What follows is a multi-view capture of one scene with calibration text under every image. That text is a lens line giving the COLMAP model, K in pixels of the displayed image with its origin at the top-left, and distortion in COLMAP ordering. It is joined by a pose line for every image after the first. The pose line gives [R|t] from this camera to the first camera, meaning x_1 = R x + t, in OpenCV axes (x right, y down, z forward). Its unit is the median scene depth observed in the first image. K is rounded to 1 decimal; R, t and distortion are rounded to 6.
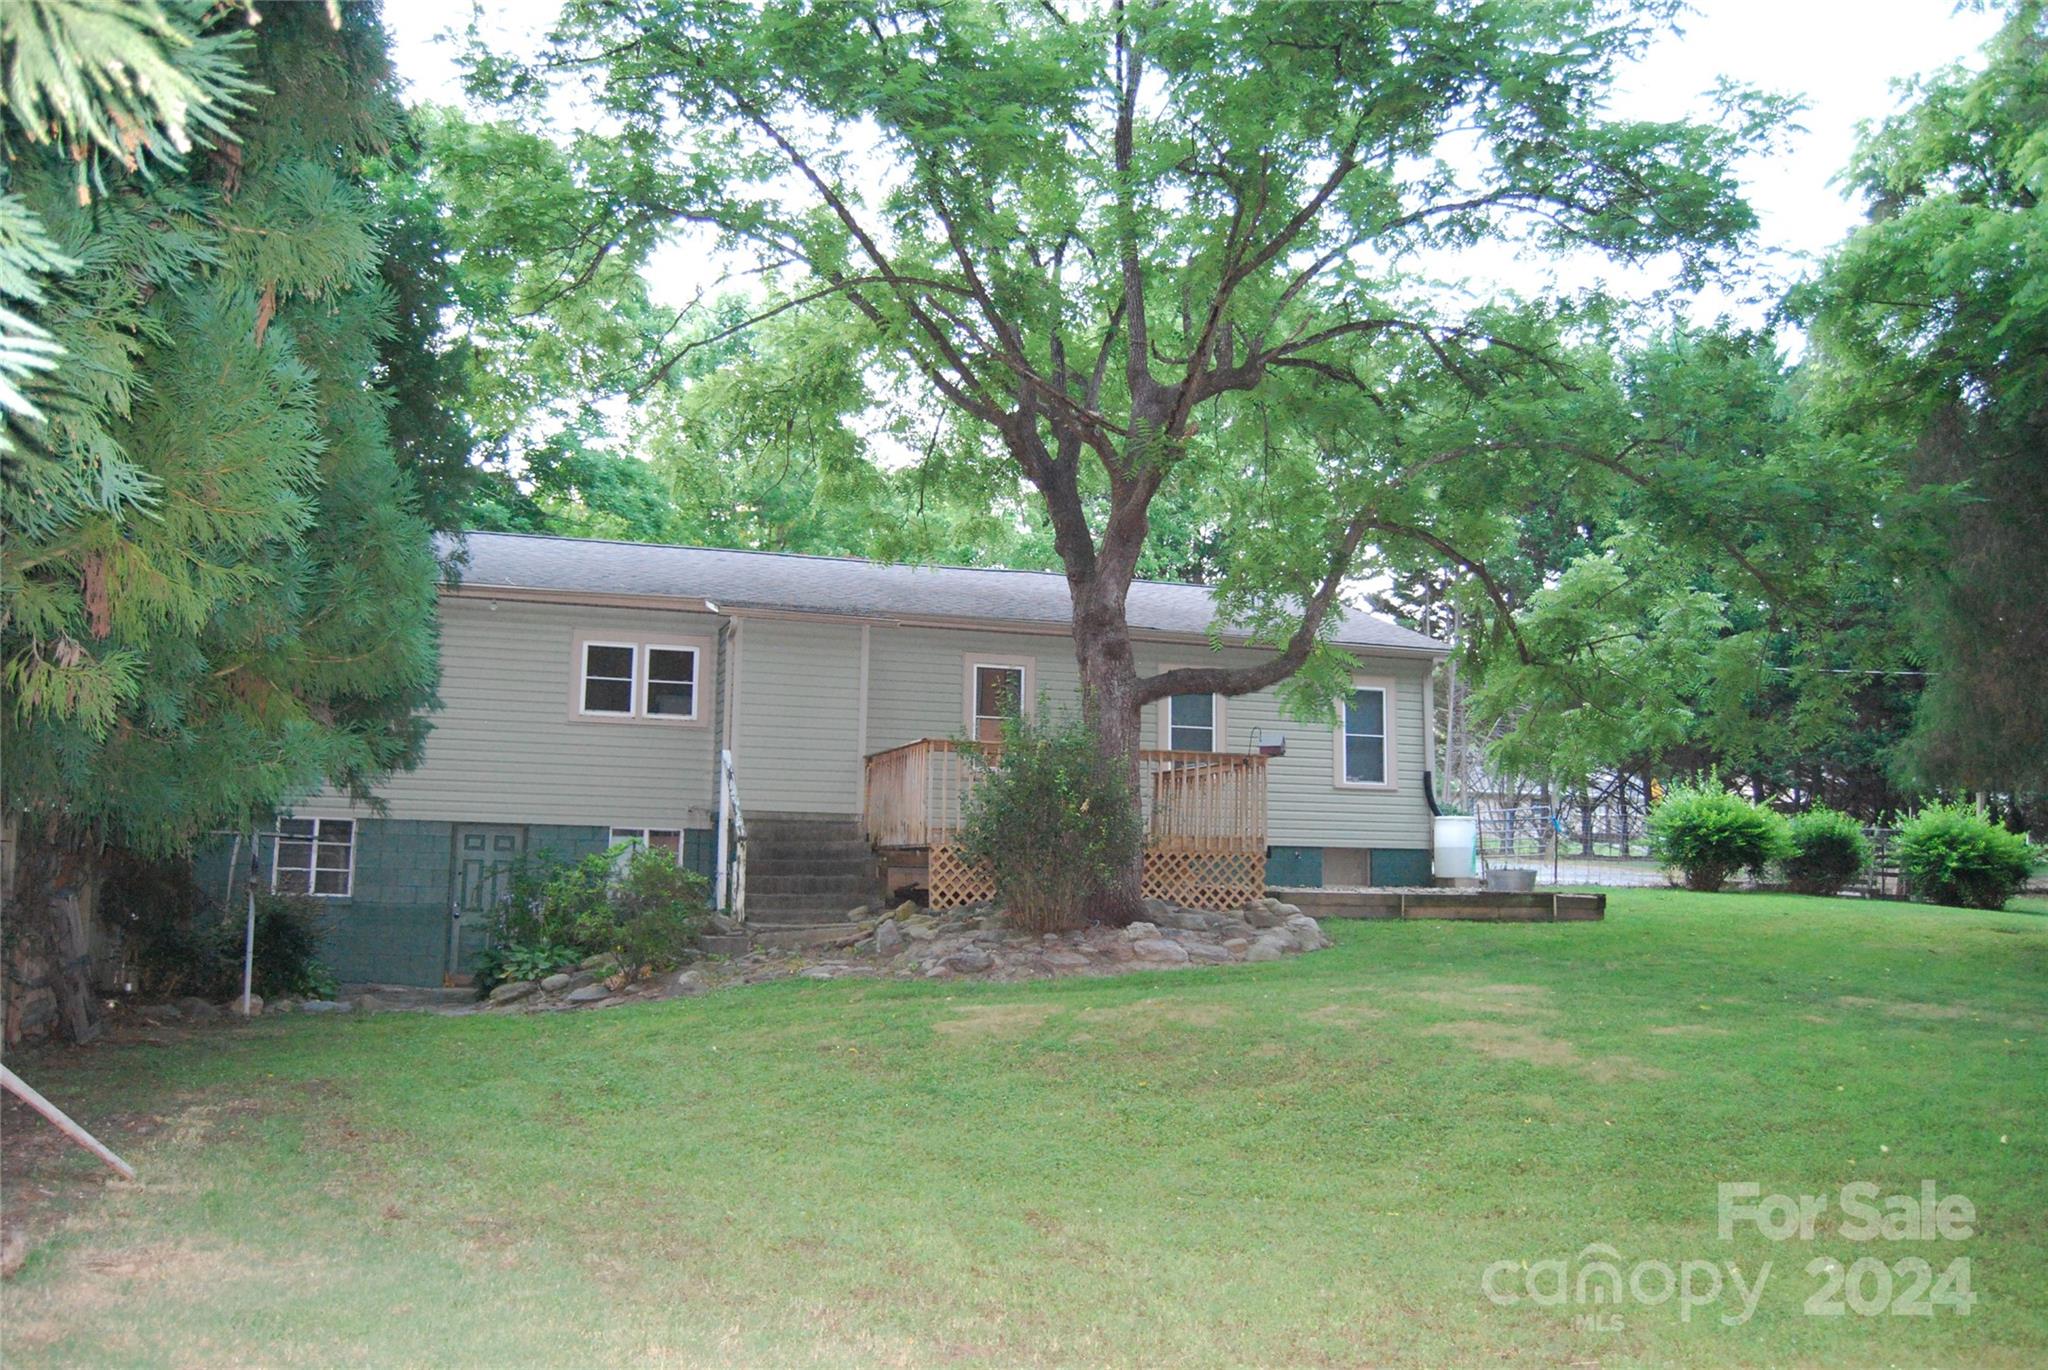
lens RADIAL K [[1615.2, 0, 1028.3], [0, 1615.2, 687.3], [0, 0, 1]] dist [-0.092341, 0.017044]
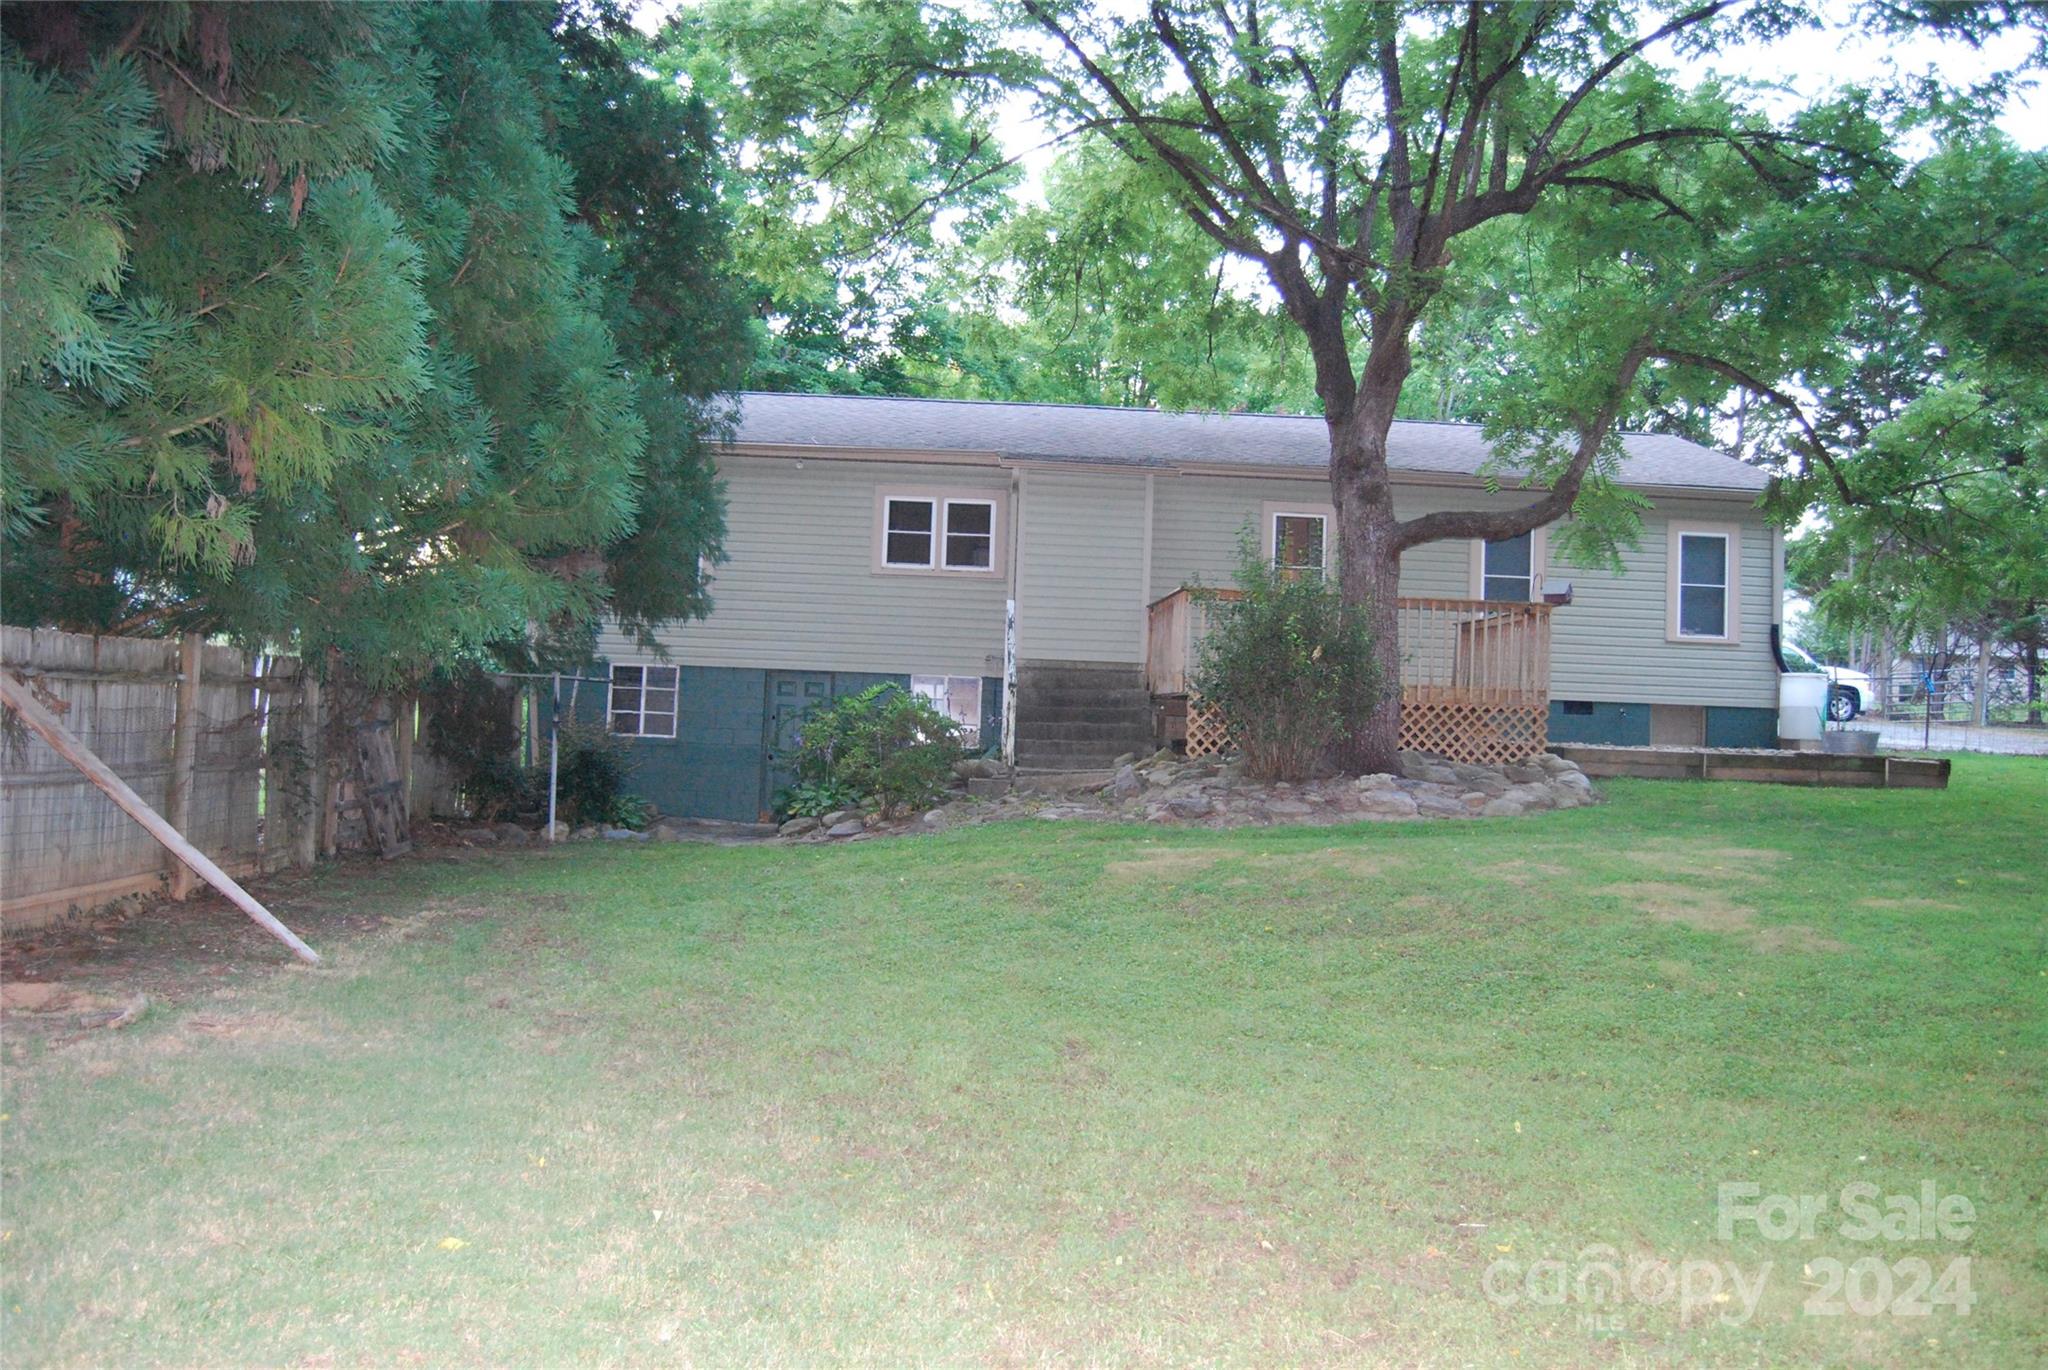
lens RADIAL K [[1615.2, 0, 1028.4], [0, 1615.2, 681.1], [0, 0, 1]] dist [-0.092341, 0.017044]
pose [[0.963491, 0.009846, -0.267560, 0.107444], [0.012500, 0.996580, 0.081685, 0.007283], [0.267449, -0.082047, 0.960072, 0.013595]]
